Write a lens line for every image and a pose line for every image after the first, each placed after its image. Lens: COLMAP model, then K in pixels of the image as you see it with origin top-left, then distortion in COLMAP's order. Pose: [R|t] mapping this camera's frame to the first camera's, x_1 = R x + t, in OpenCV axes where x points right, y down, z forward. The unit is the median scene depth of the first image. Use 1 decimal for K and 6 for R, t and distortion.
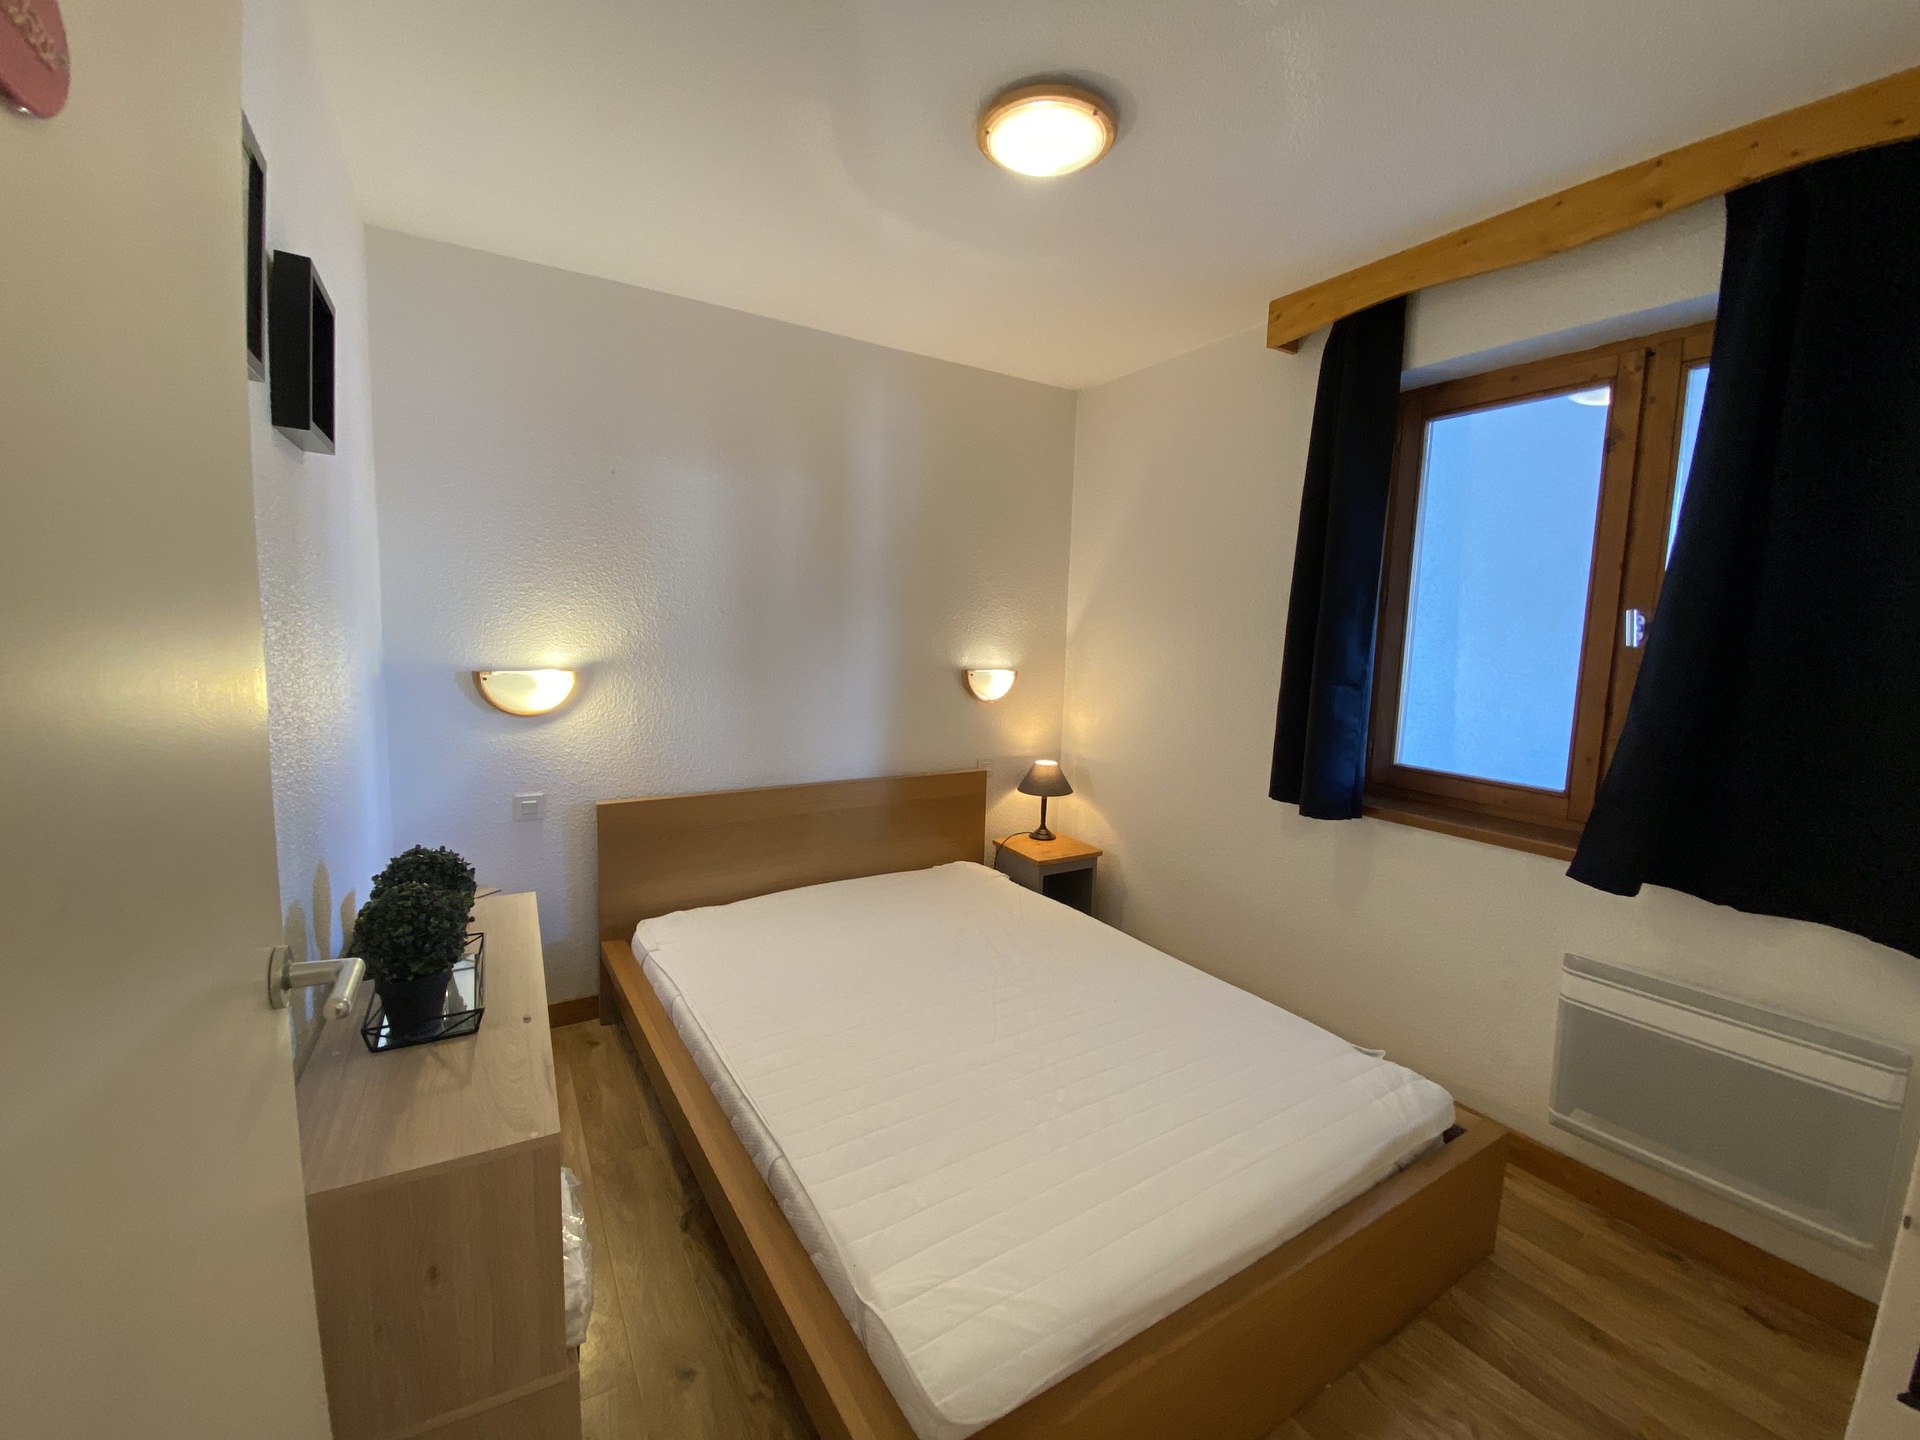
lens RADIAL K [[785.5, 0, 960.0], [0, 785.5, 720.0], [0, 0, 1]] dist [0.022236, -0.019689]
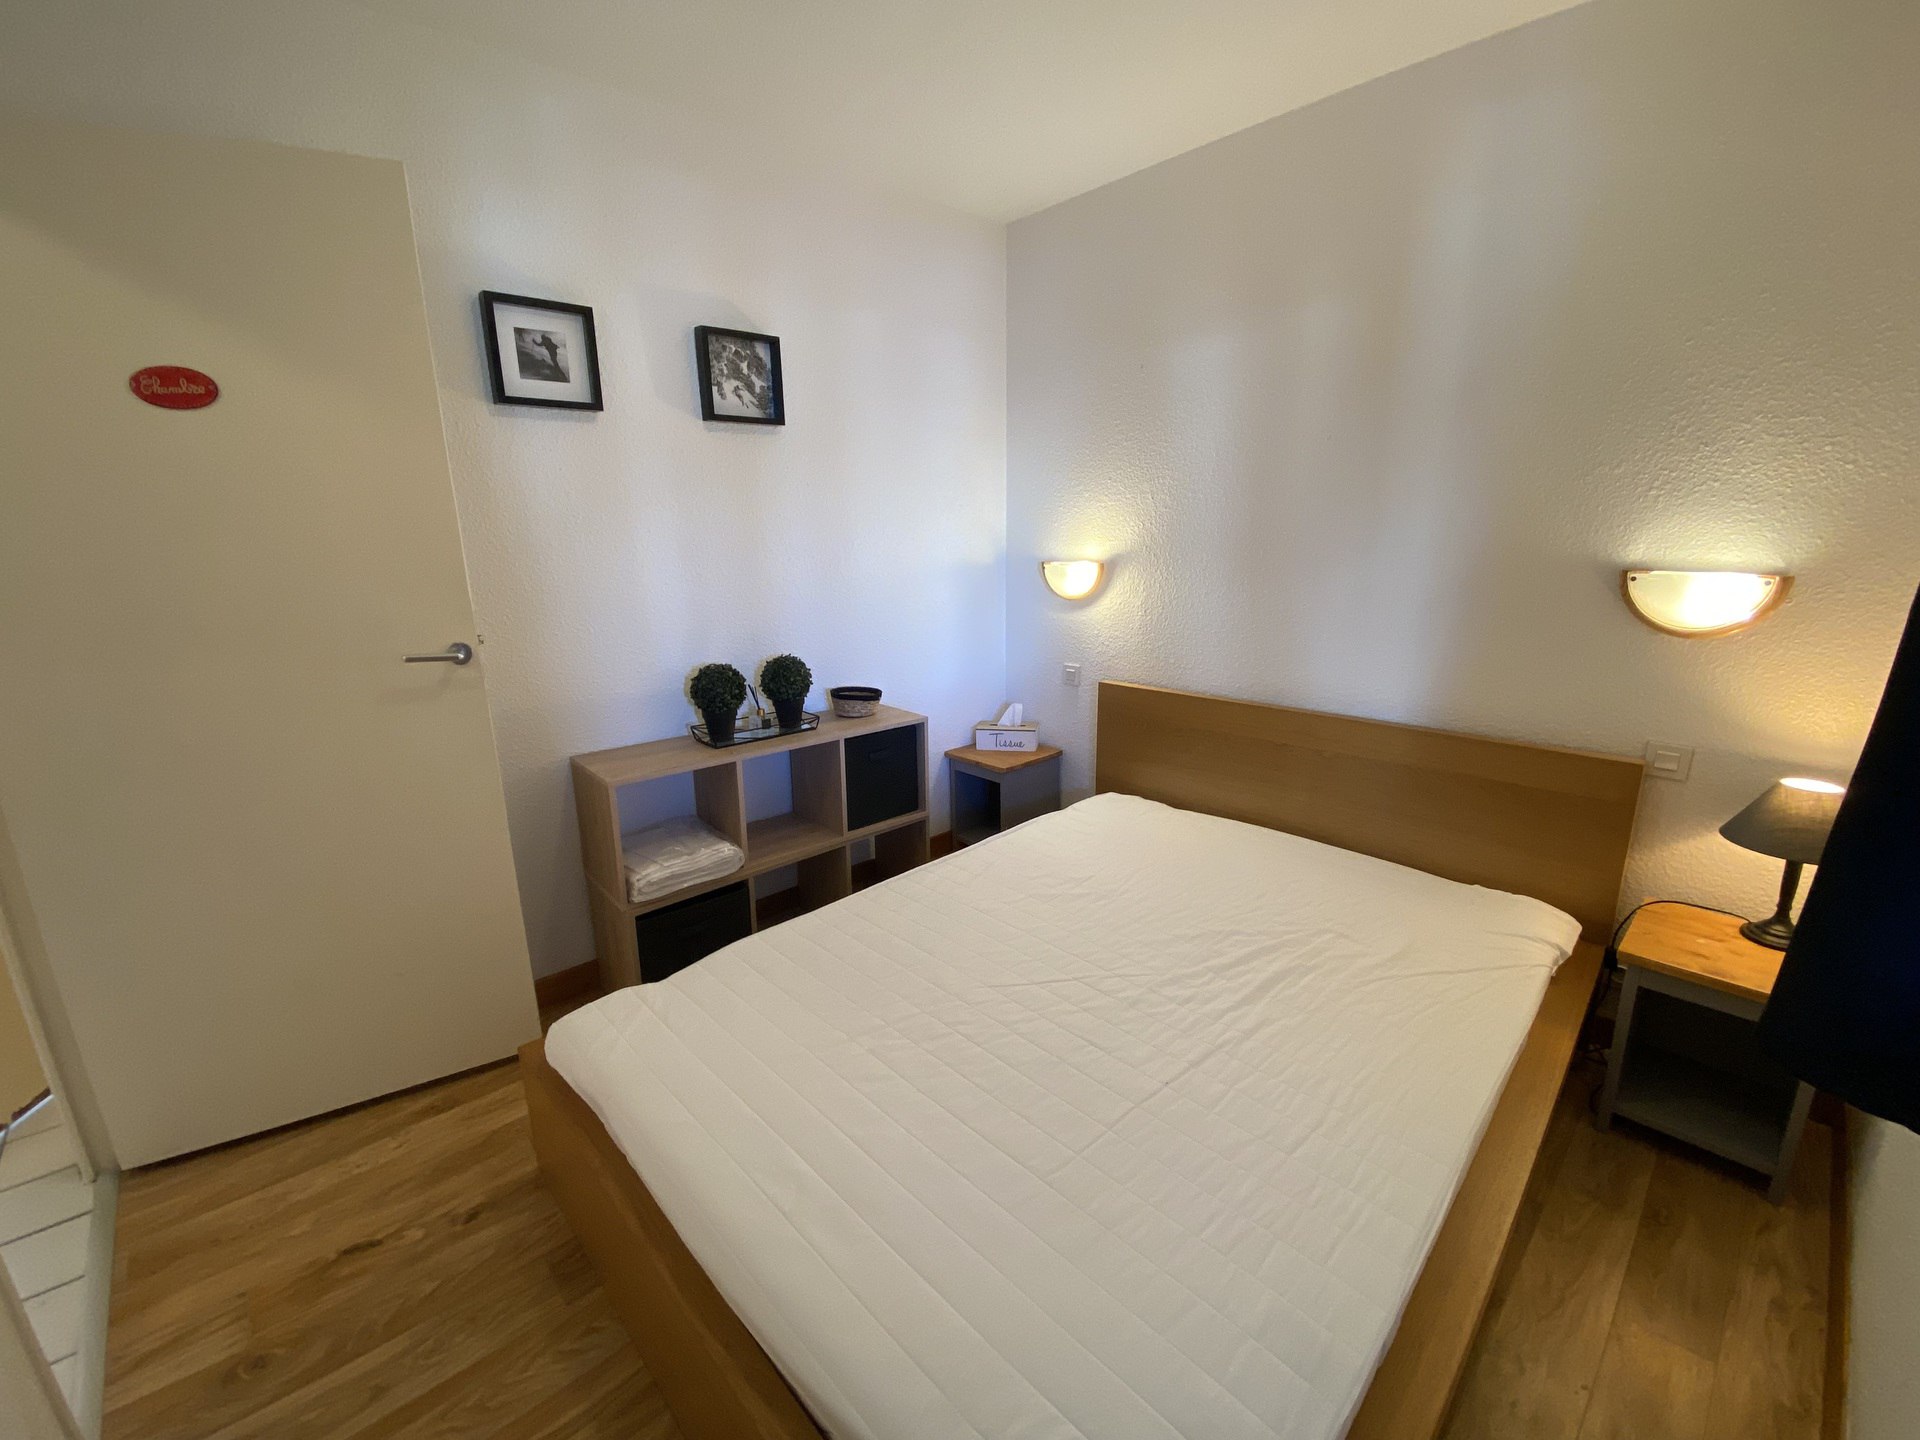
lens RADIAL K [[785.5, 0, 960.0], [0, 785.5, 720.0], [0, 0, 1]] dist [0.022236, -0.019689]
pose [[0.168194, 0.202256, -0.964781, 0.540116], [-0.079579, 0.978316, 0.191220, -0.035161], [0.982536, 0.044615, 0.180642, 0.527584]]
